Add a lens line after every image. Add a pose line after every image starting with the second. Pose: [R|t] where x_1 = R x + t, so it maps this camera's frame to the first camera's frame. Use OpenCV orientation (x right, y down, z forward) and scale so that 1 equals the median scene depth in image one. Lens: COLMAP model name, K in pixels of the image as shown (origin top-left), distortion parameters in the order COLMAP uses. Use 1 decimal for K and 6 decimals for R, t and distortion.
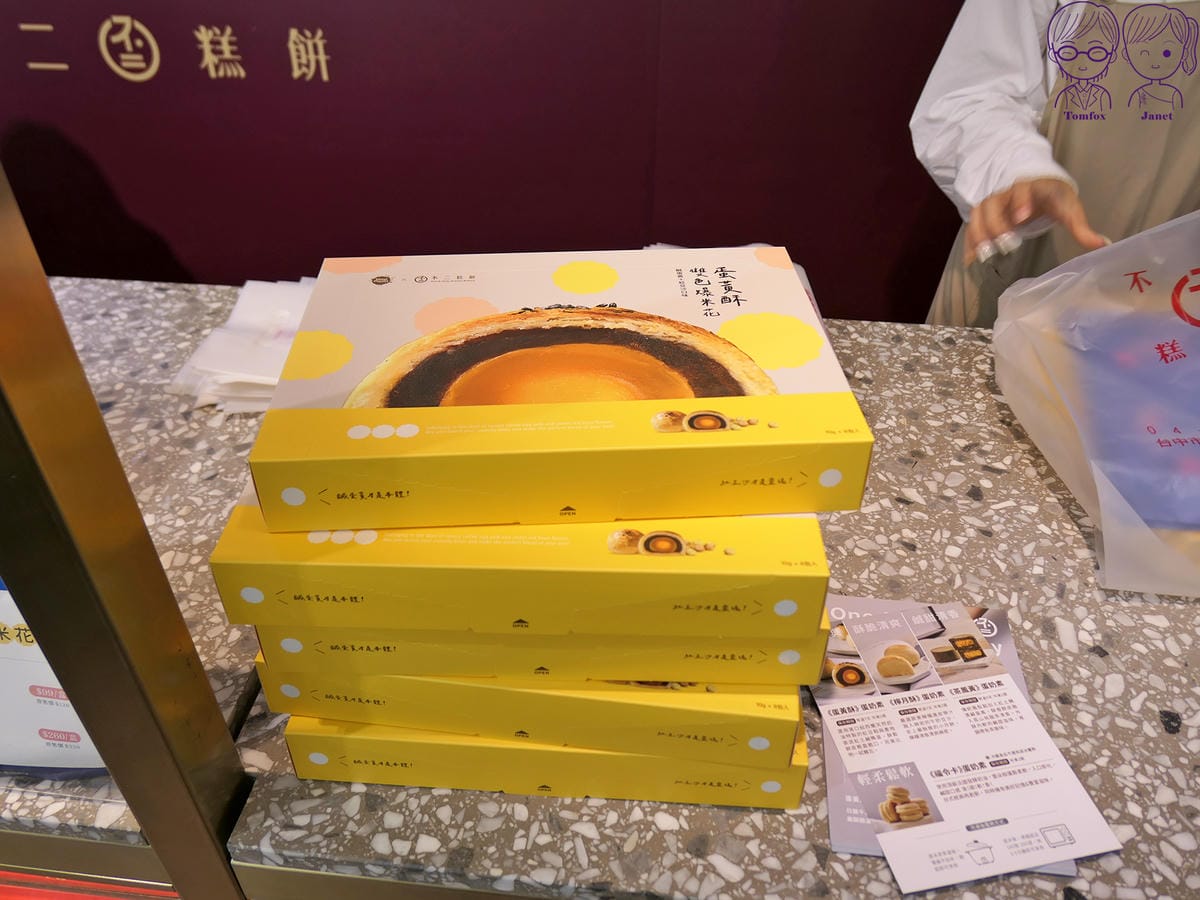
lens RADIAL K [[953.8, 0, 594.3], [0, 953.8, 450.3], [0, 0, 1]] dist [-0.005251, 0.001283]
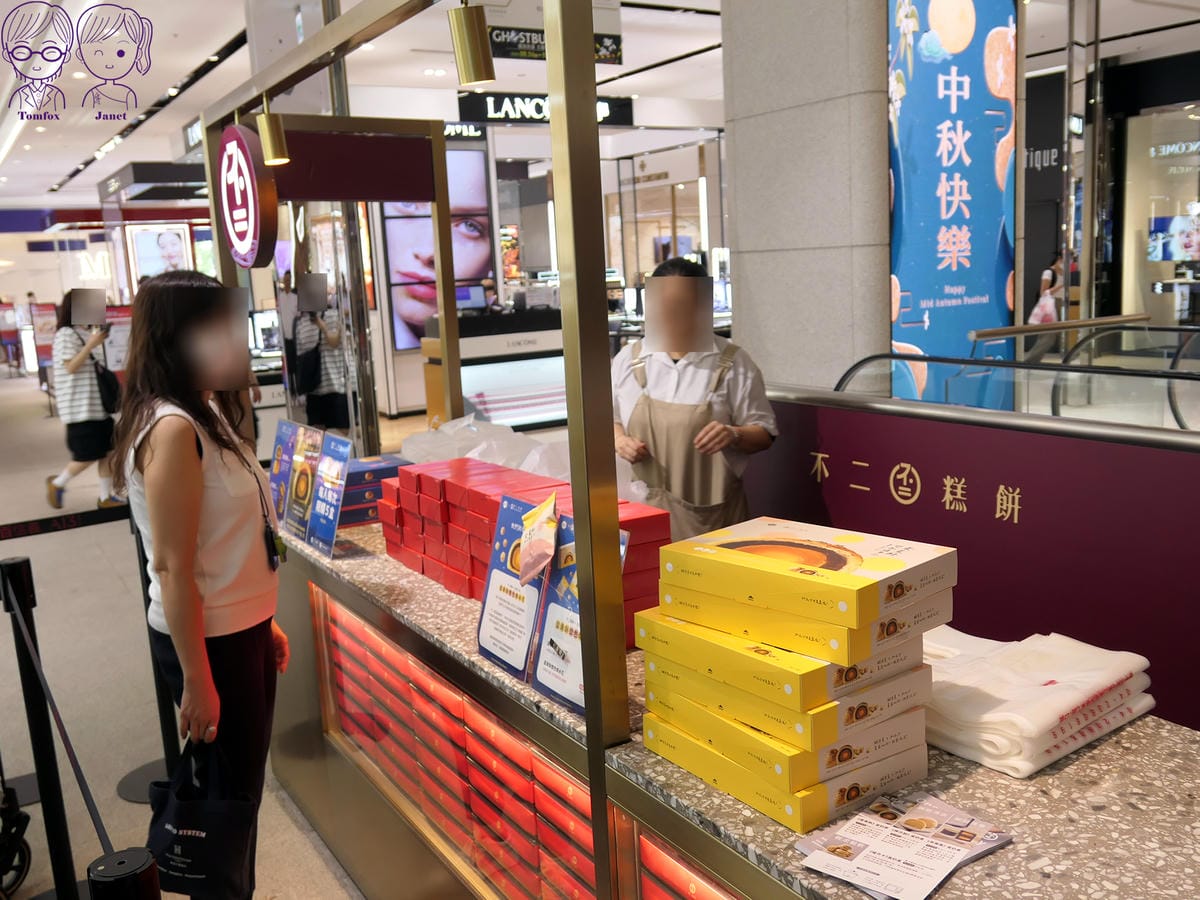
lens RADIAL K [[1098.0, 0, 601.6], [0, 1098.0, 448.0], [0, 0, 1]] dist [0.004089, 0.000000]
pose [[0.611106, 0.101854, -0.784969, 0.562084], [-0.446374, 0.863305, -0.235488, 0.141749], [0.653682, 0.494297, 0.573036, -0.310865]]
